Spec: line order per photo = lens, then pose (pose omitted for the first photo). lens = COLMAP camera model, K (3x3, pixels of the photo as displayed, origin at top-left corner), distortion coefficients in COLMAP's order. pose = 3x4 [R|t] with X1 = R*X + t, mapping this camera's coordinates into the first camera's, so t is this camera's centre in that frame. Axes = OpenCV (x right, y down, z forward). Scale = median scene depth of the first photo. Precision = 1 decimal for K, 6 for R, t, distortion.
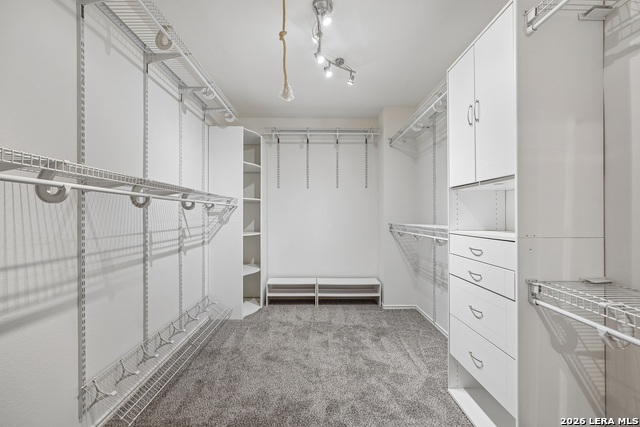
lens RADIAL K [[282.7, 0, 319.5], [0, 282.7, 216.2], [0, 0, 1]] dist [-0.005833, 0.001844]
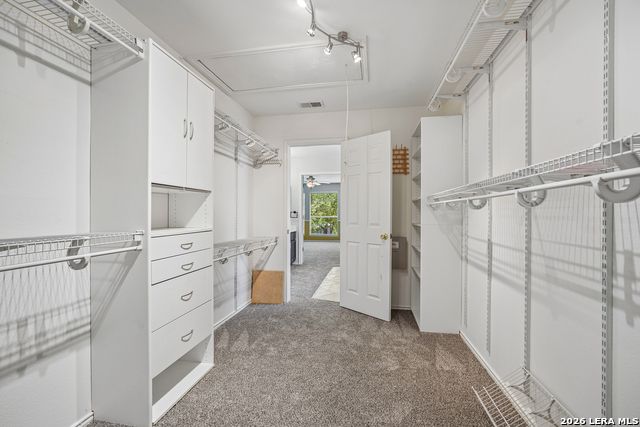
lens RADIAL K [[282.7, 0, 320.3], [0, 282.7, 213.2], [0, 0, 1]] dist [-0.005833, 0.001844]
pose [[-0.978423, -0.001680, 0.206606, -0.231695], [-0.002237, 0.999994, -0.002462, -0.010267], [-0.206601, -0.002872, -0.978421, 1.980115]]
